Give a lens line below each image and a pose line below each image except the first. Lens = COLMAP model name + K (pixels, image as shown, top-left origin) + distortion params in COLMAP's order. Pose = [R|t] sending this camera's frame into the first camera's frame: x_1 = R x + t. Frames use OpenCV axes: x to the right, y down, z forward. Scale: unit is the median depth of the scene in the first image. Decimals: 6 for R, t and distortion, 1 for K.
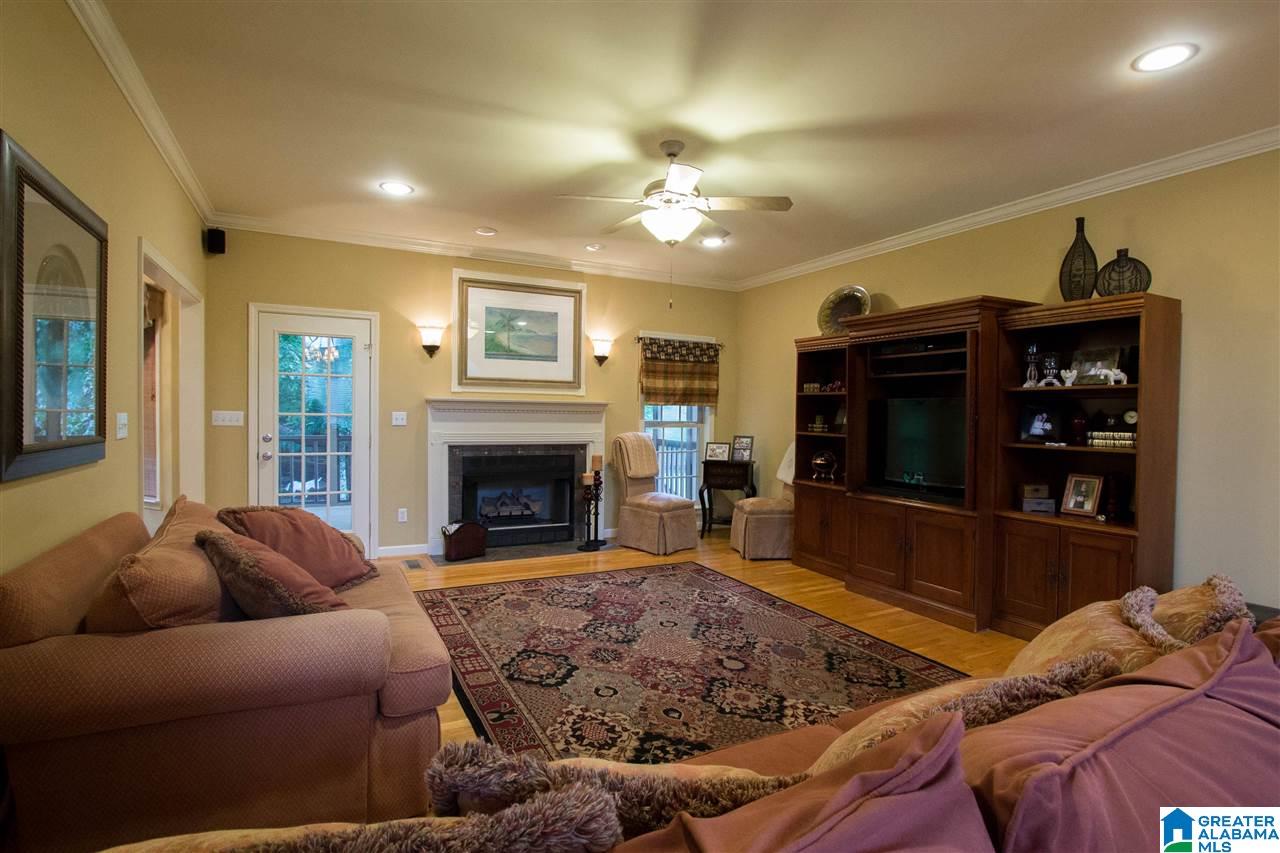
lens RADIAL K [[606.3, 0, 645.9], [0, 606.3, 422.8], [0, 0, 1]] dist [-0.018201, 0.004705]
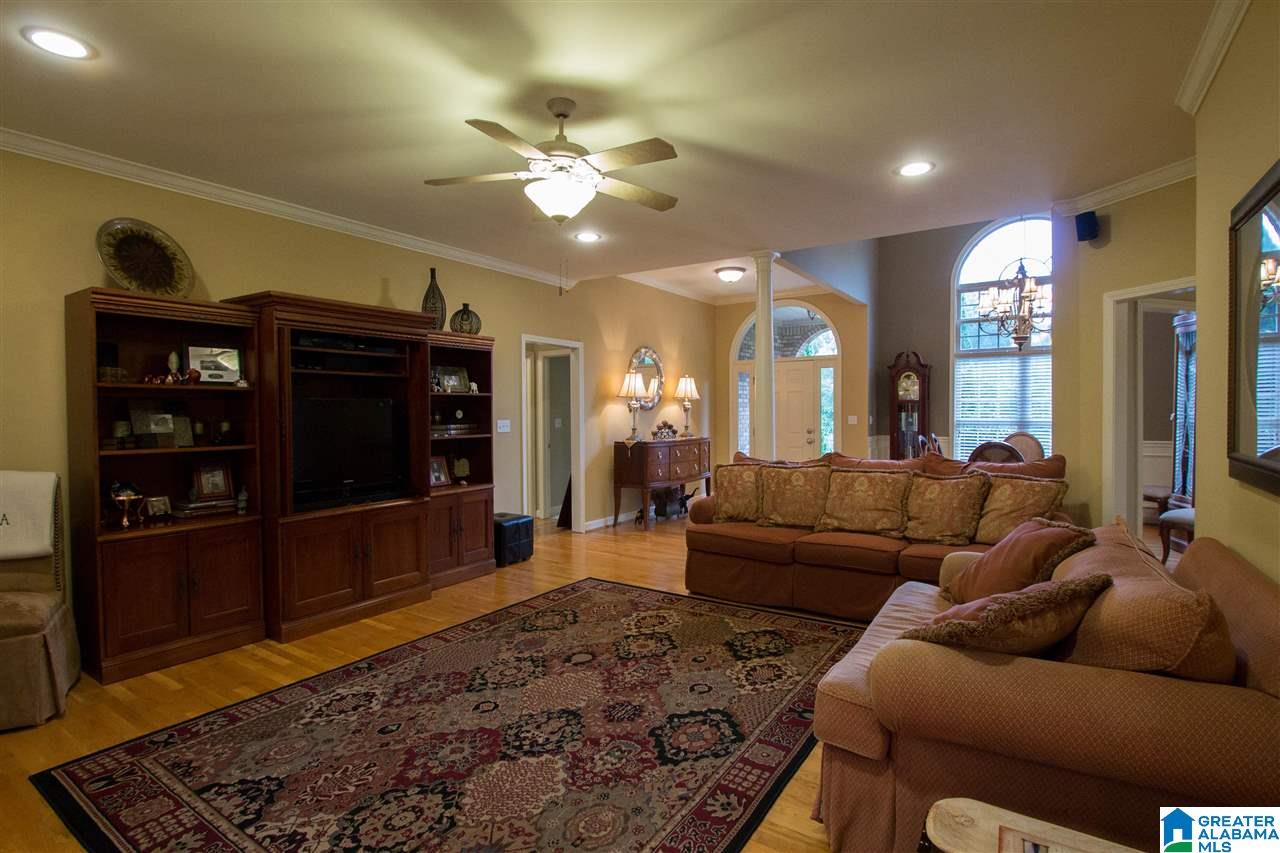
lens RADIAL K [[606.3, 0, 650.7], [0, 606.3, 421.9], [0, 0, 1]] dist [-0.018201, 0.004705]
pose [[-0.465726, -0.028023, 0.884485, -0.757217], [0.013138, 0.999169, 0.038574, -0.042076], [-0.884832, 0.029586, -0.464971, 1.259289]]
